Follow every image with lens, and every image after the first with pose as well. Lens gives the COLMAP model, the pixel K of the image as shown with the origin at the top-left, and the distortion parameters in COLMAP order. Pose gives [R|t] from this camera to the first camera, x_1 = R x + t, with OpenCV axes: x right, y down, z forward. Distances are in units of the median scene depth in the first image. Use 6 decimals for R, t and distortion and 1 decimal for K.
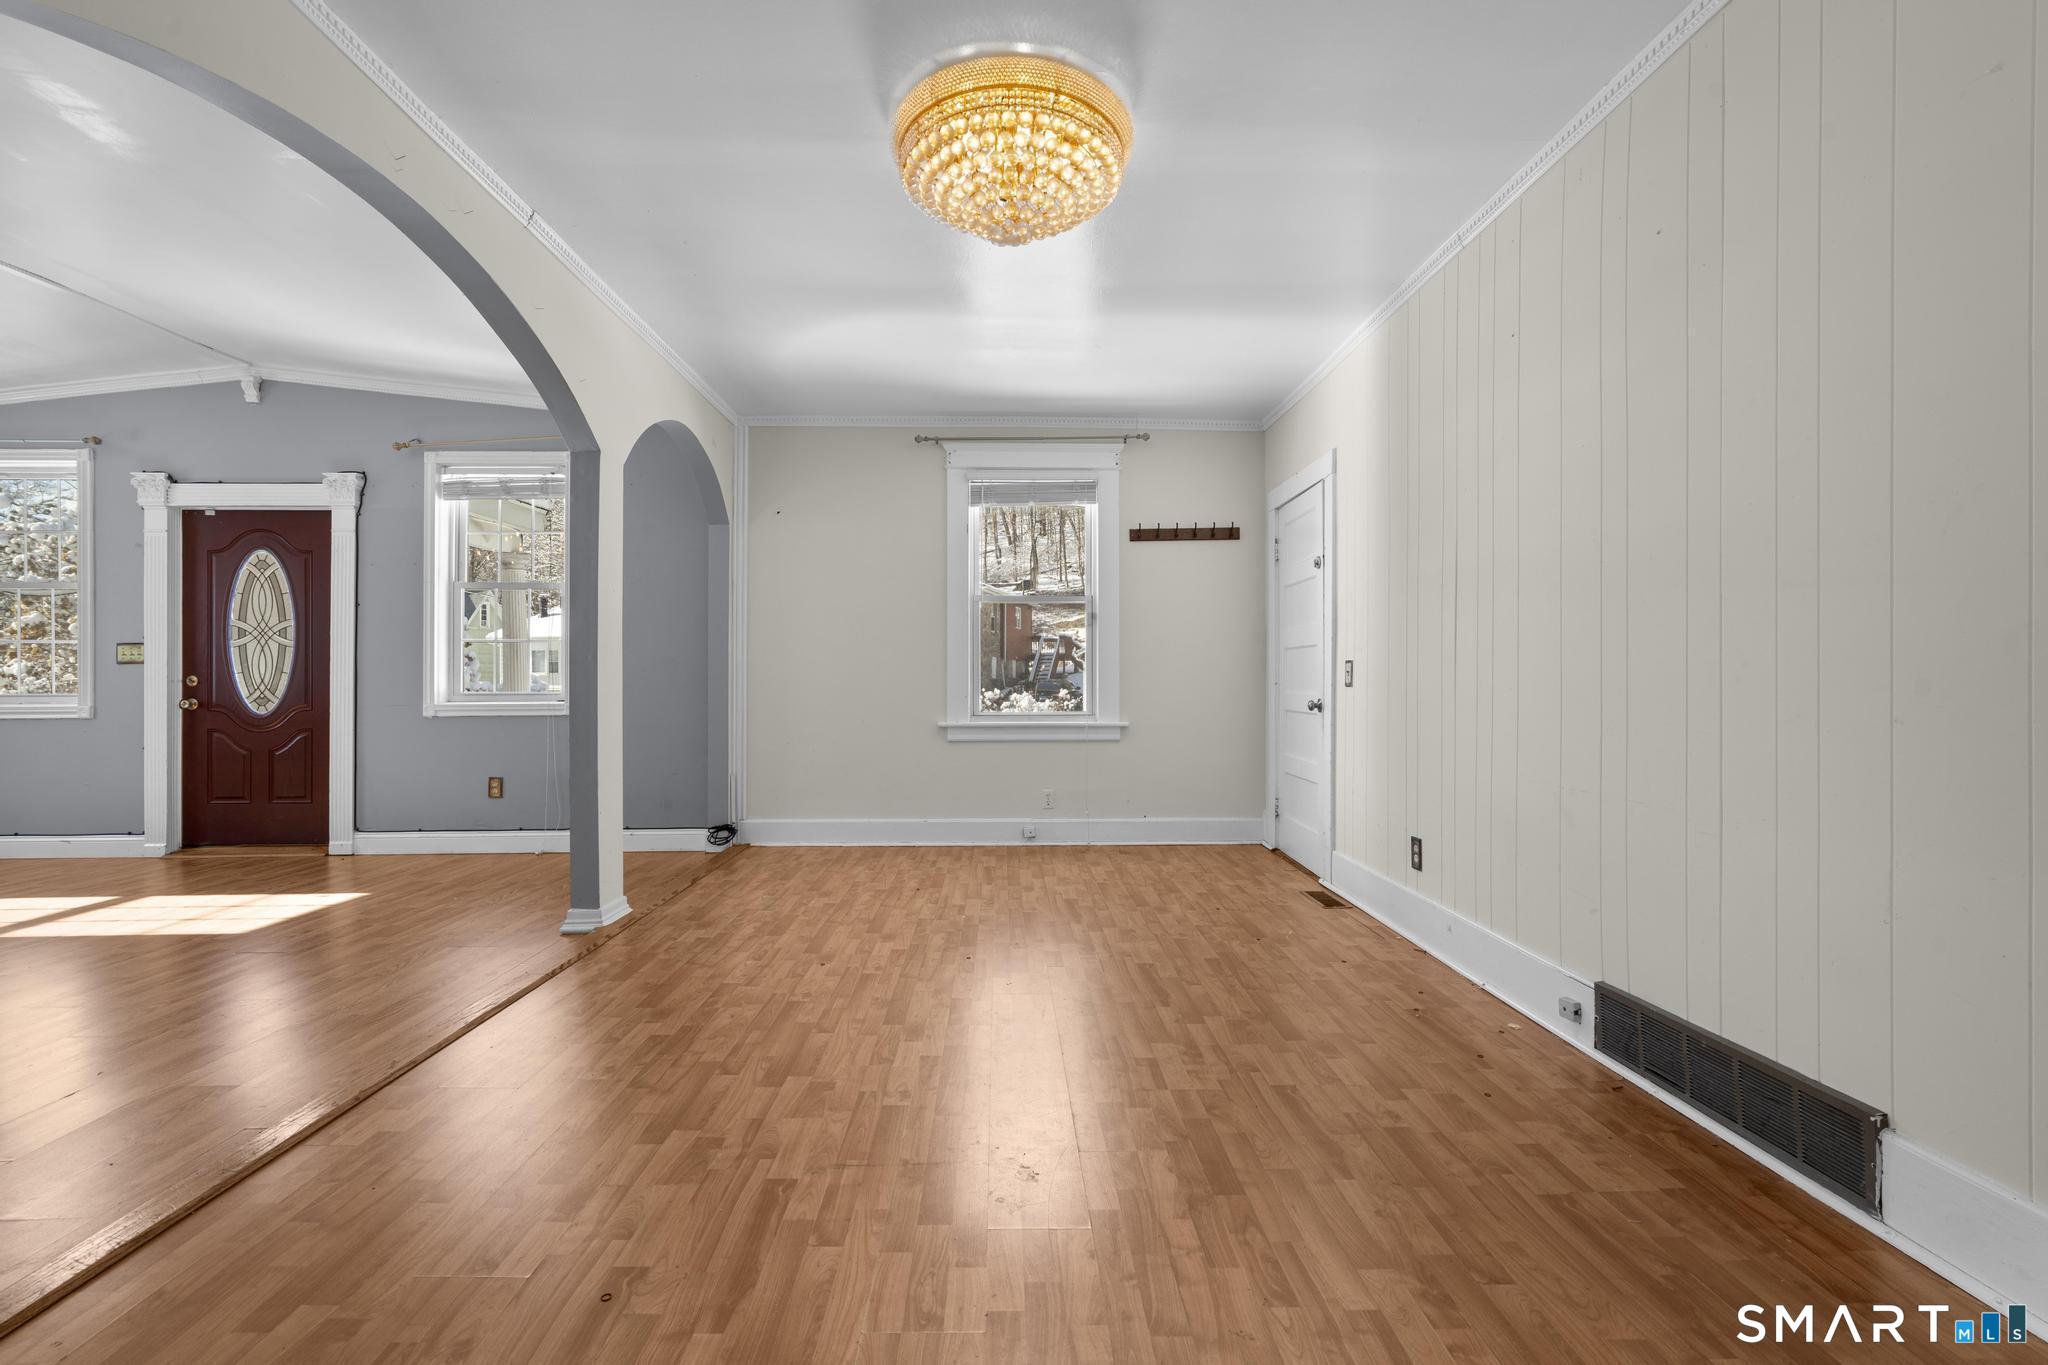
lens RADIAL K [[920.0, 0, 1019.1], [0, 920.0, 682.9], [0, 0, 1]] dist [-0.007280, 0.004283]
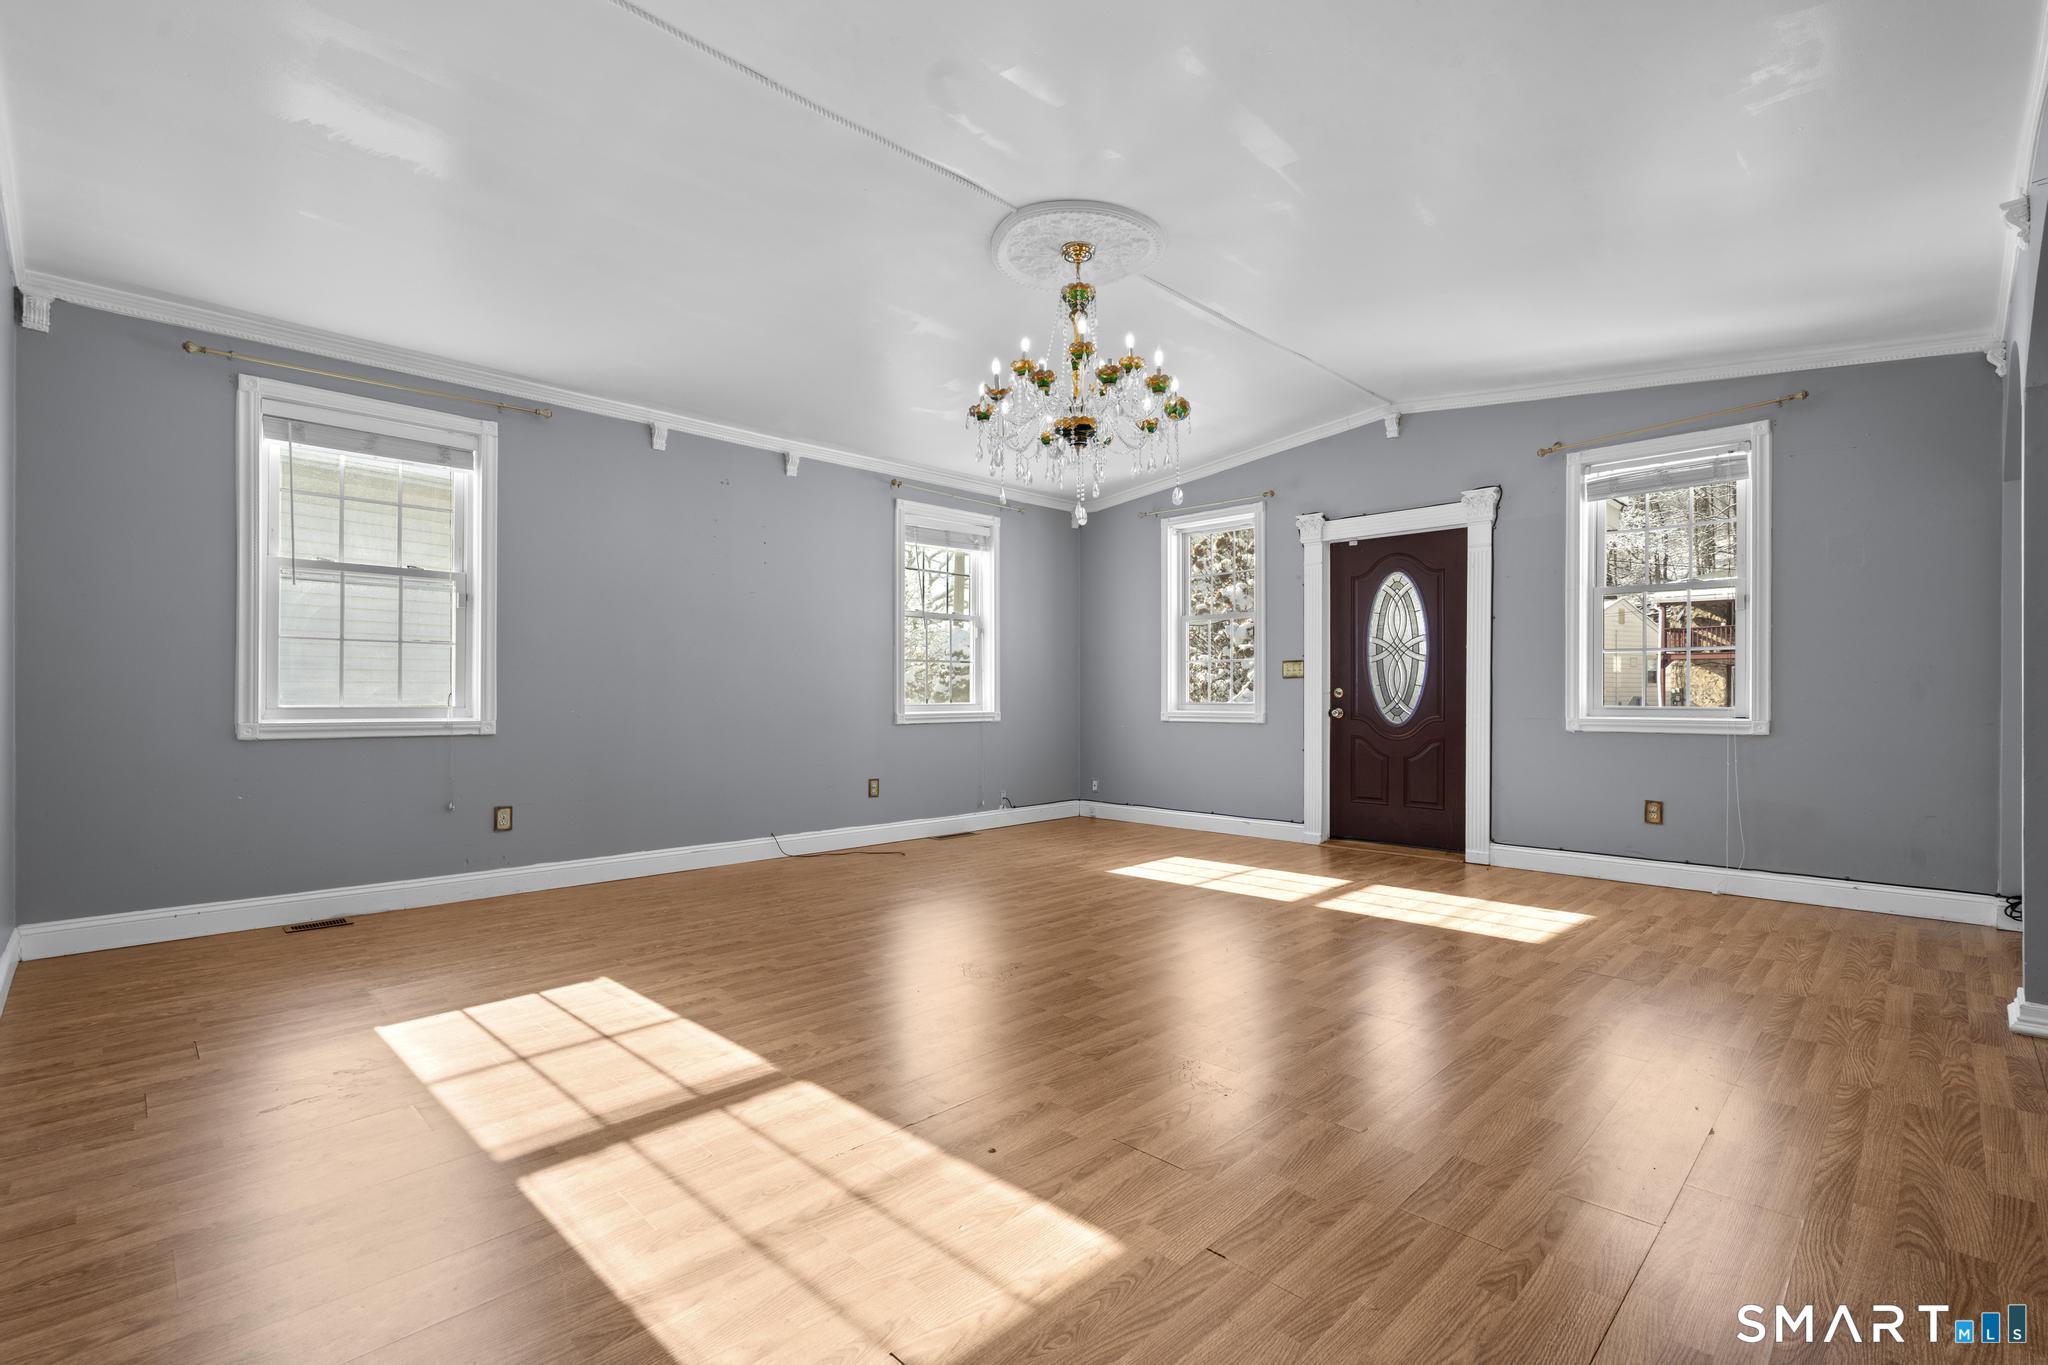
lens RADIAL K [[920.0, 0, 1019.1], [0, 920.0, 682.9], [0, 0, 1]] dist [-0.007280, 0.004283]
pose [[0.687894, -0.004307, -0.725798, -0.346843], [-0.002456, 0.999963, -0.008262, -0.003948], [0.725807, 0.007466, 0.687858, -0.070072]]
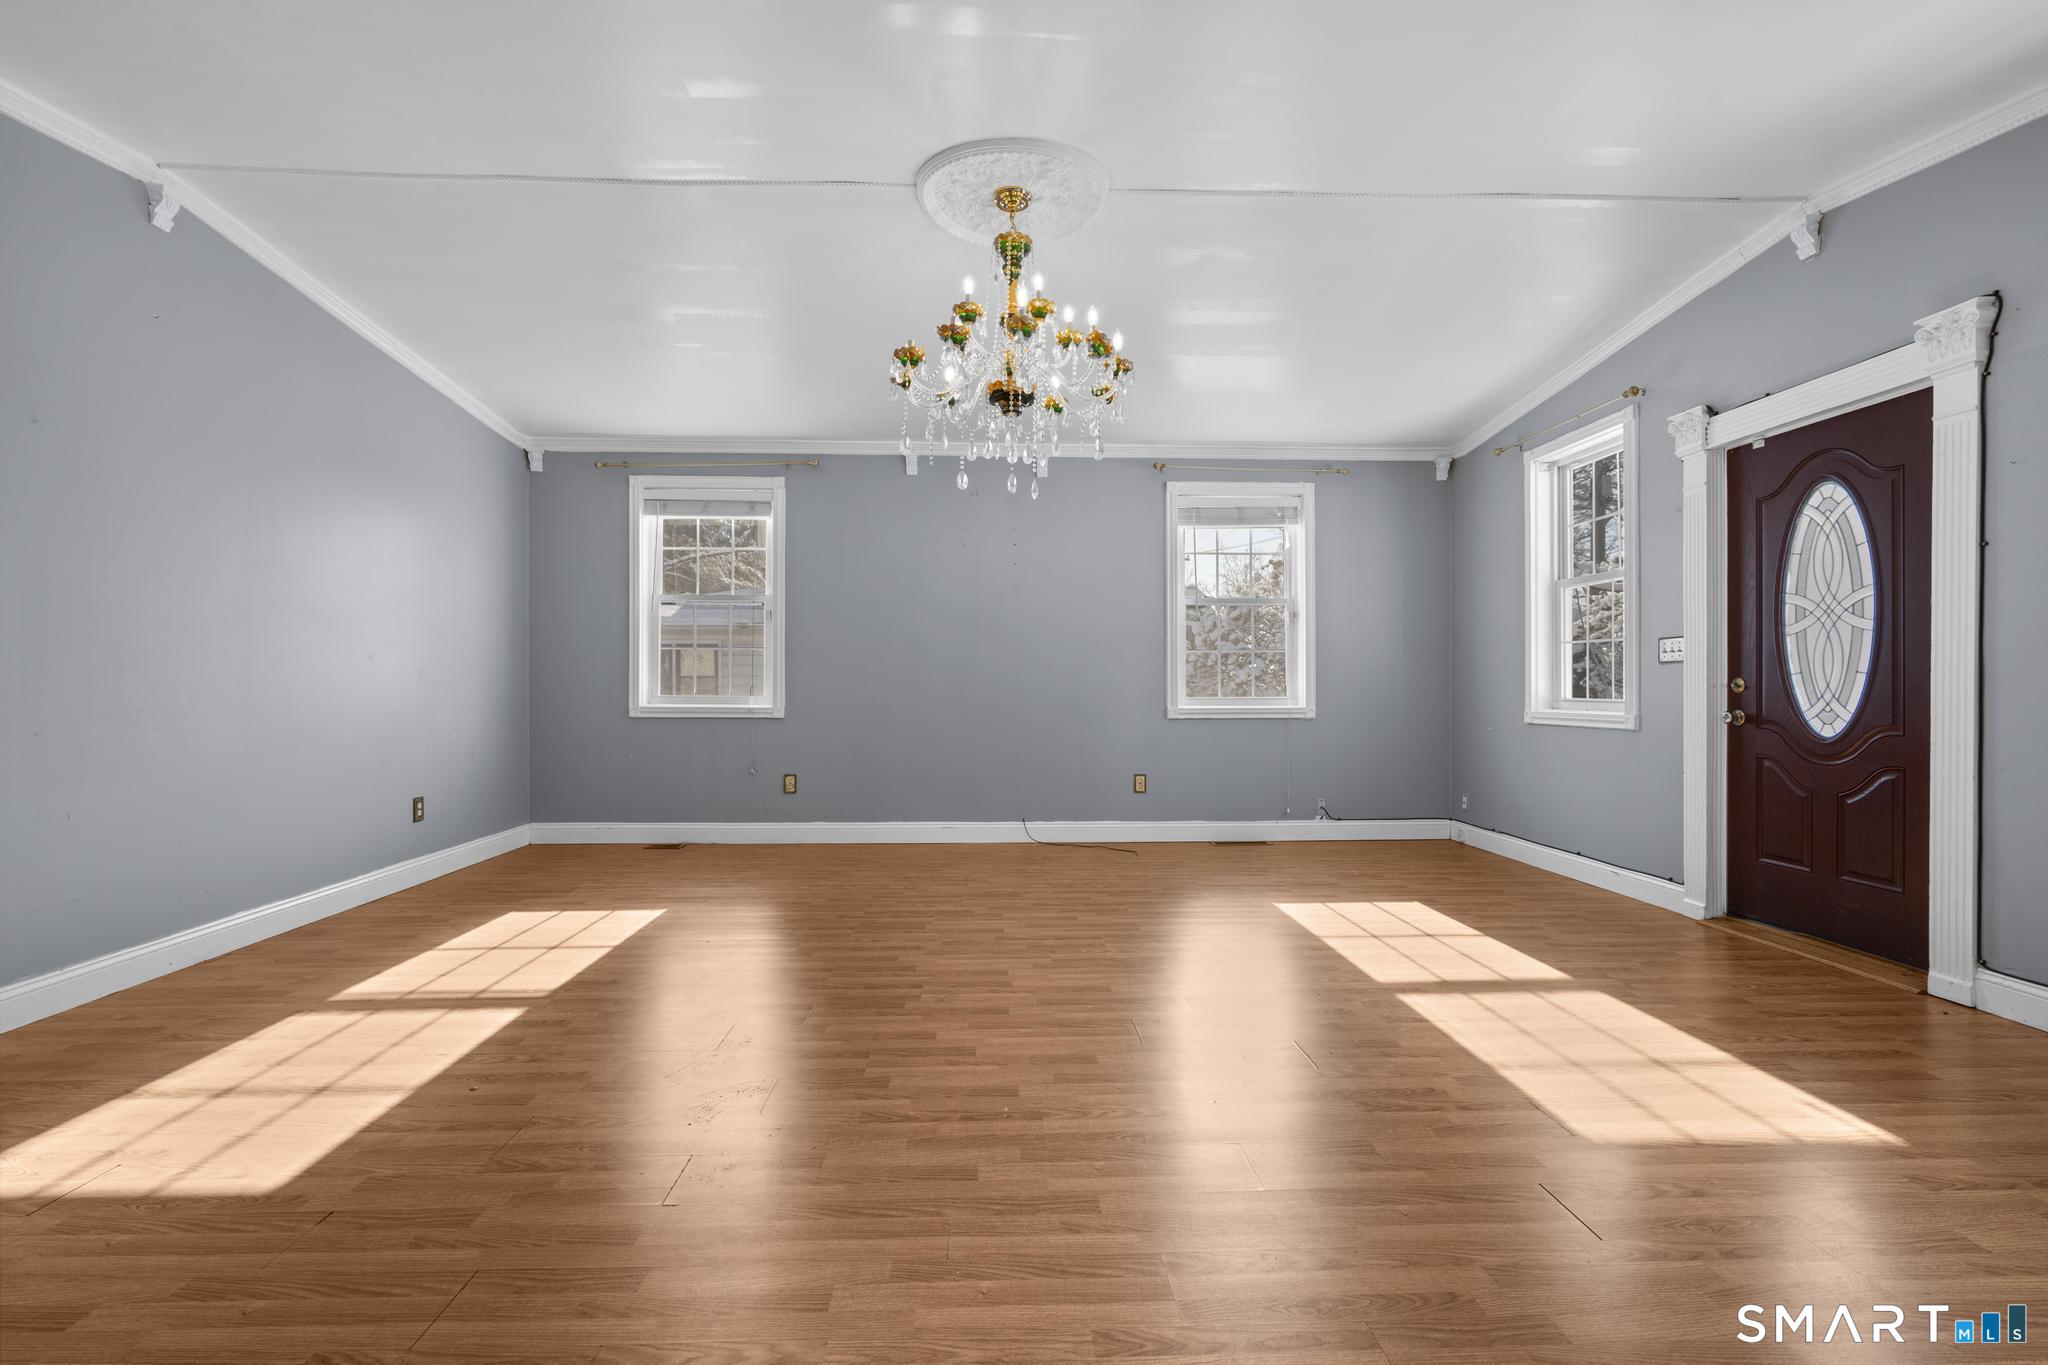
lens RADIAL K [[920.0, 0, 1019.1], [0, 920.0, 682.9], [0, 0, 1]] dist [-0.007280, 0.004283]
pose [[0.012730, 0.000830, -0.999919, -0.191022], [0.000824, 0.999999, 0.000840, -0.005126], [0.999919, -0.000834, 0.012729, 0.427959]]
